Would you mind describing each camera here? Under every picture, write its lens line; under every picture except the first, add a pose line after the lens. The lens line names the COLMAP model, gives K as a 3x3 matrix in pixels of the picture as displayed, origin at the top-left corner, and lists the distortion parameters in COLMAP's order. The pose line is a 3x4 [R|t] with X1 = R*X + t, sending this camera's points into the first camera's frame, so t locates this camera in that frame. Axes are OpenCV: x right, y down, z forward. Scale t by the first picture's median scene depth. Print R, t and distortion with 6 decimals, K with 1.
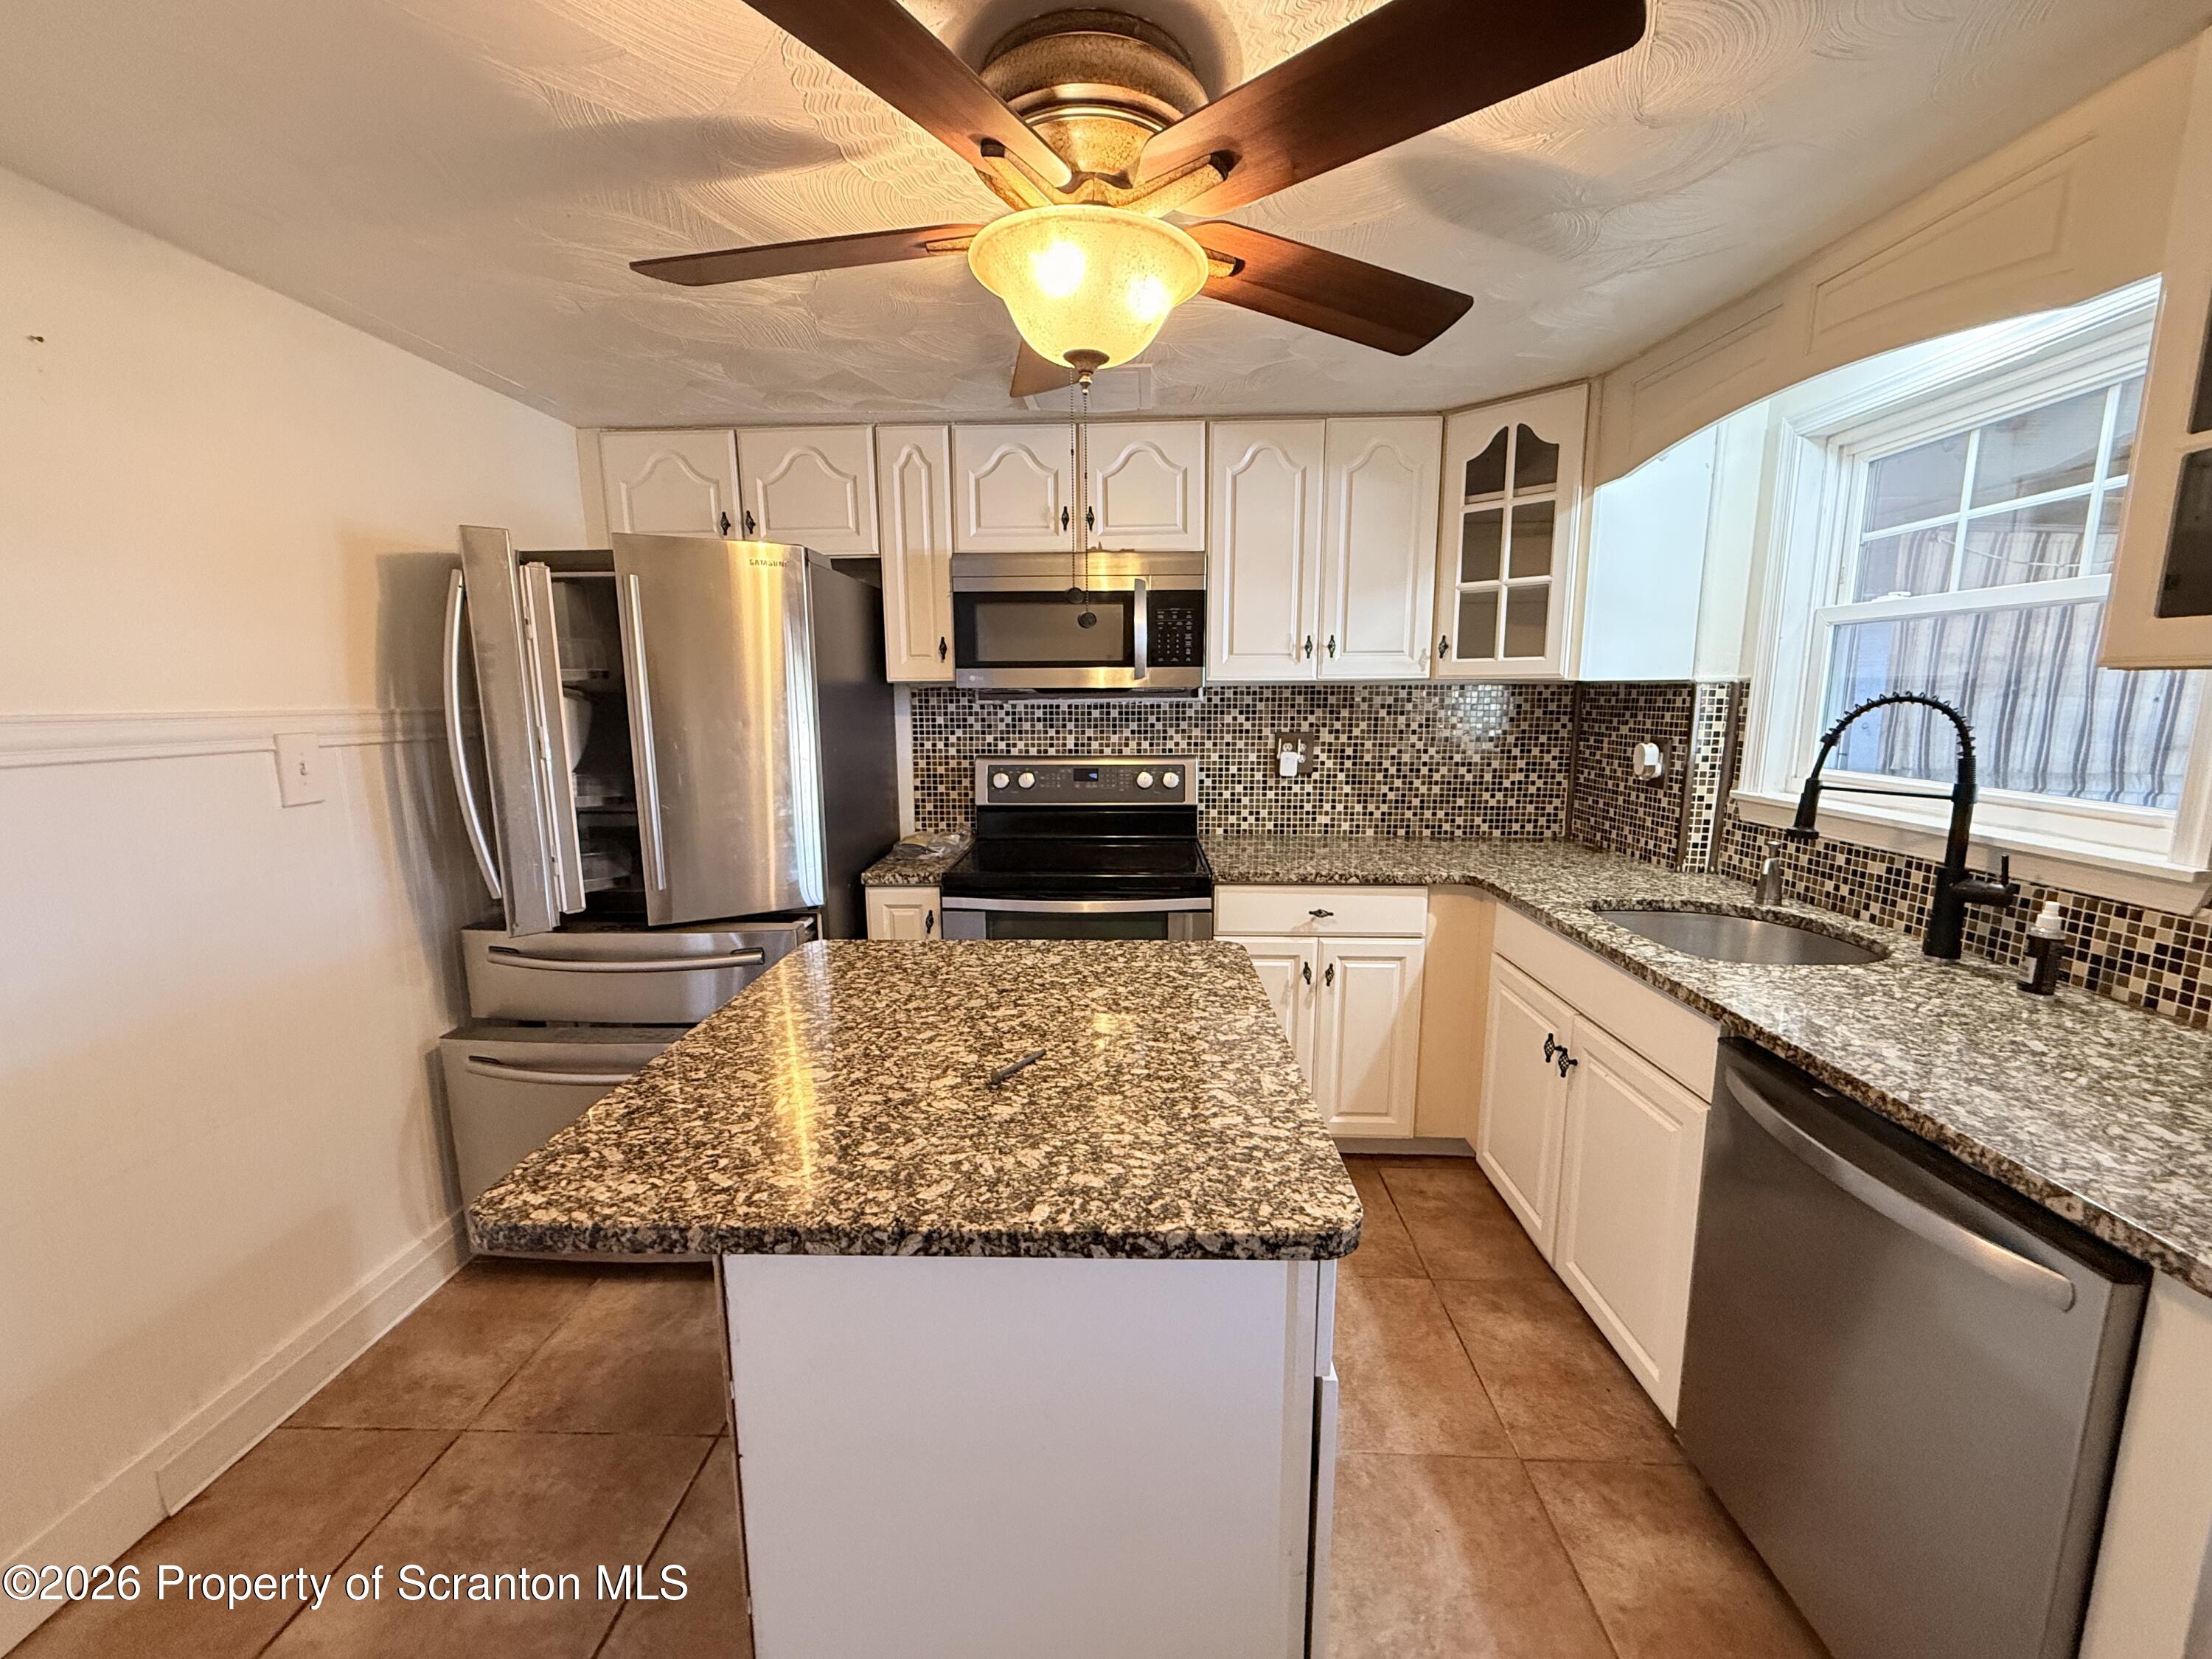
lens RADIAL K [[887.7, 0, 1106.0], [0, 887.7, 829.5], [0, 0, 1]] dist [0.001136, 0.000044]
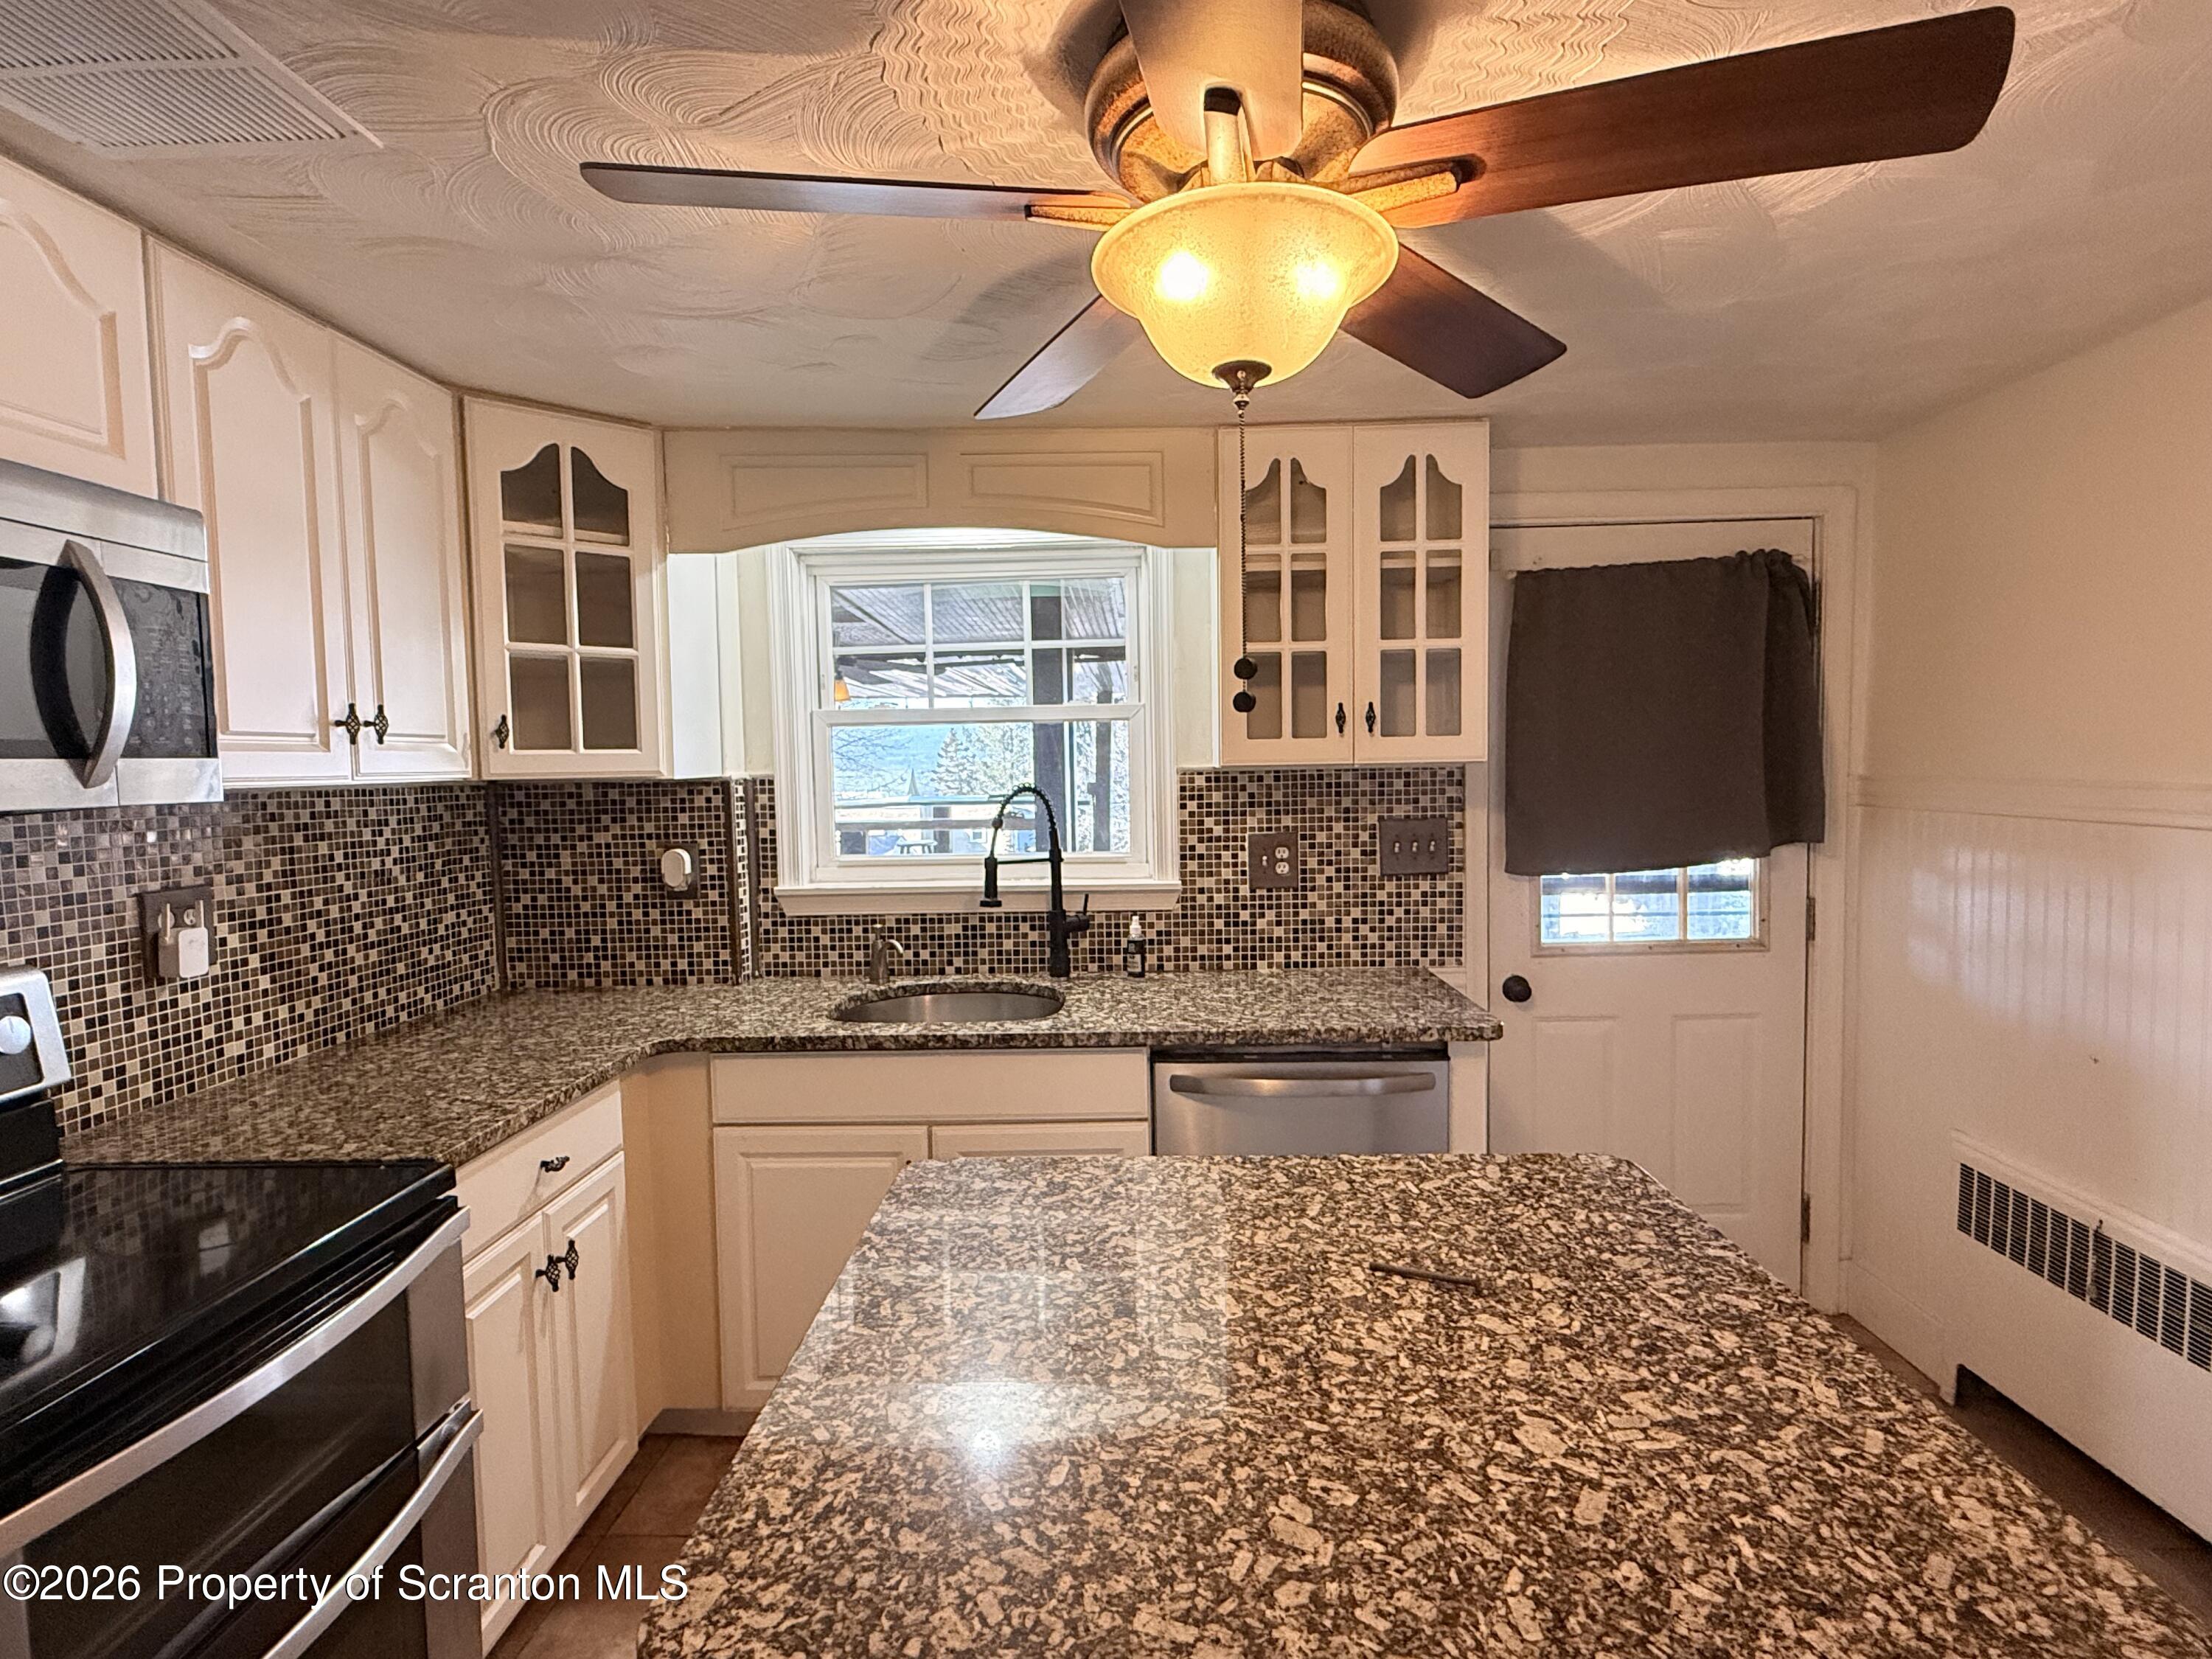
lens RADIAL K [[1143.8, 0, 1106.0], [0, 1143.8, 829.5], [0, 0, 1]] dist [0.002508, -0.003043]
pose [[-0.005262, -0.053908, 0.998532, -0.560745], [0.174395, 0.983194, 0.053999, -0.113382], [-0.984662, 0.174423, 0.004228, 0.634430]]
